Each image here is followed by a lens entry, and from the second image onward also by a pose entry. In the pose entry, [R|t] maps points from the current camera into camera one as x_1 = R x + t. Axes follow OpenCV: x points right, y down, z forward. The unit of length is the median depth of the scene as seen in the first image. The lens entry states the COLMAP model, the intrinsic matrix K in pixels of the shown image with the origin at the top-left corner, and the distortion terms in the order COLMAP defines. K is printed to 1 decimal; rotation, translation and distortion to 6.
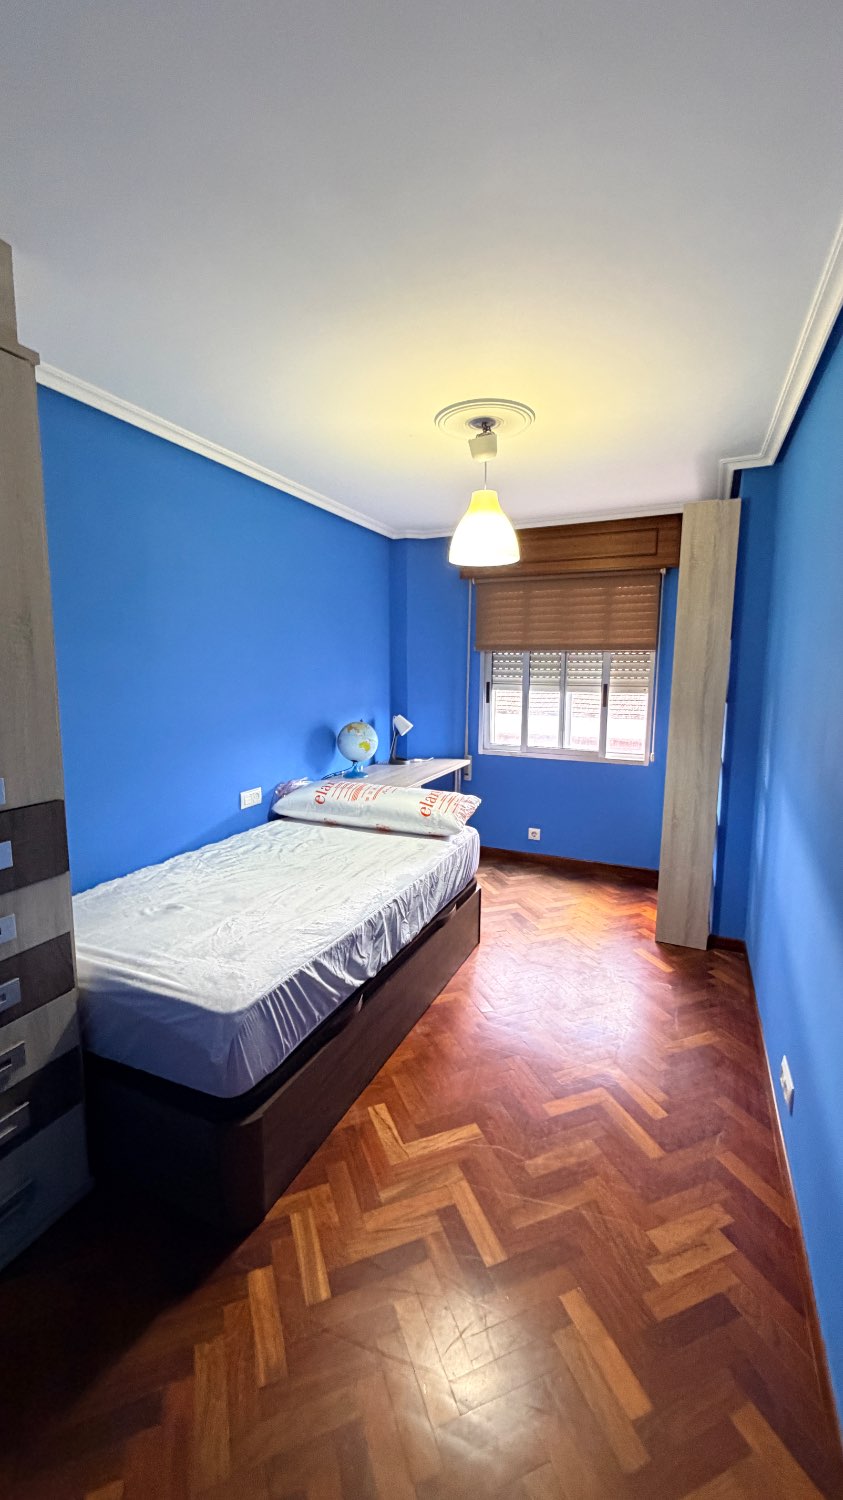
lens RADIAL K [[592.7, 0, 425.4], [0, 592.7, 741.3], [0, 0, 1]] dist [-0.000787, 0.000589]
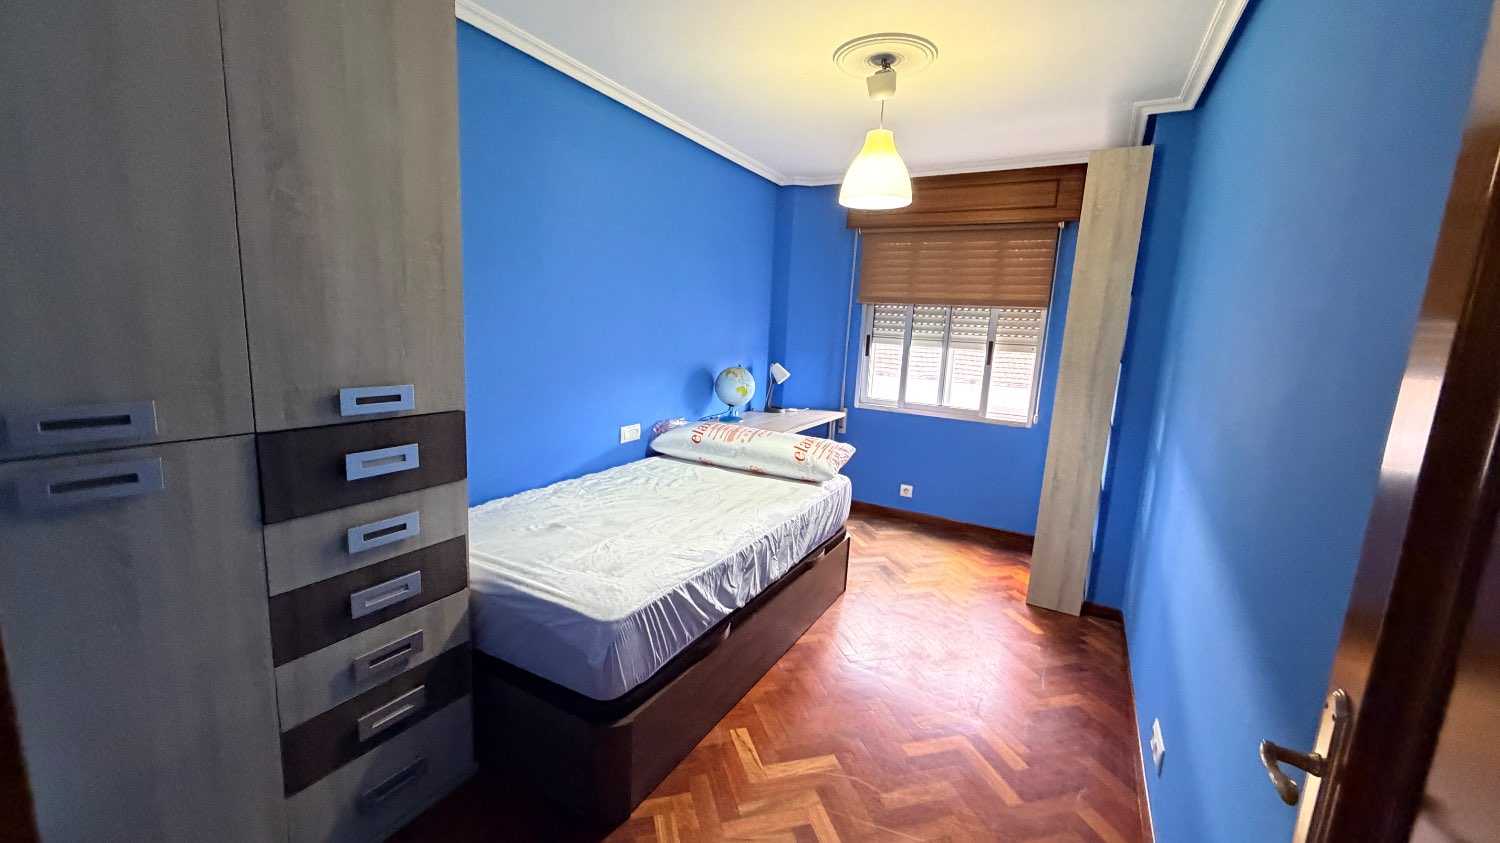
lens RADIAL K [[592.7, 0, 747.6], [0, 592.7, 417.8], [0, 0, 1]] dist [-0.000787, 0.000589]
pose [[0.994814, 0.056927, -0.084282, -0.009301], [-0.053992, 0.997866, 0.036711, 0.029429], [0.086192, -0.031970, 0.995765, -0.011971]]
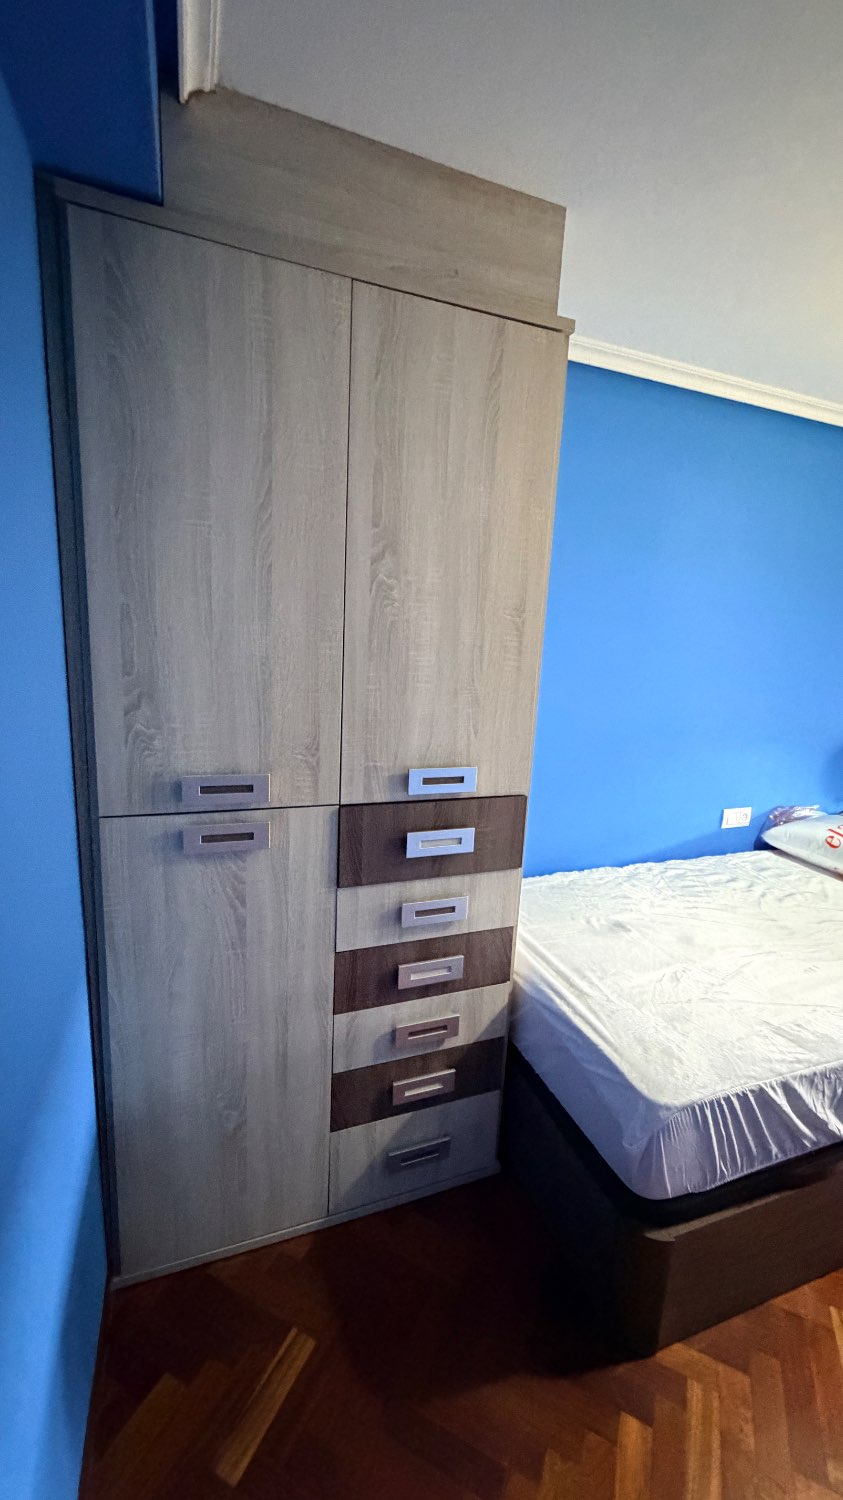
lens RADIAL K [[592.7, 0, 414.9], [0, 592.7, 749.7], [0, 0, 1]] dist [-0.000787, 0.000589]
pose [[0.686130, 0.161546, -0.709315, -0.038645], [-0.130890, 0.986534, 0.098071, -0.033071], [0.715607, 0.025552, 0.698035, 0.124228]]
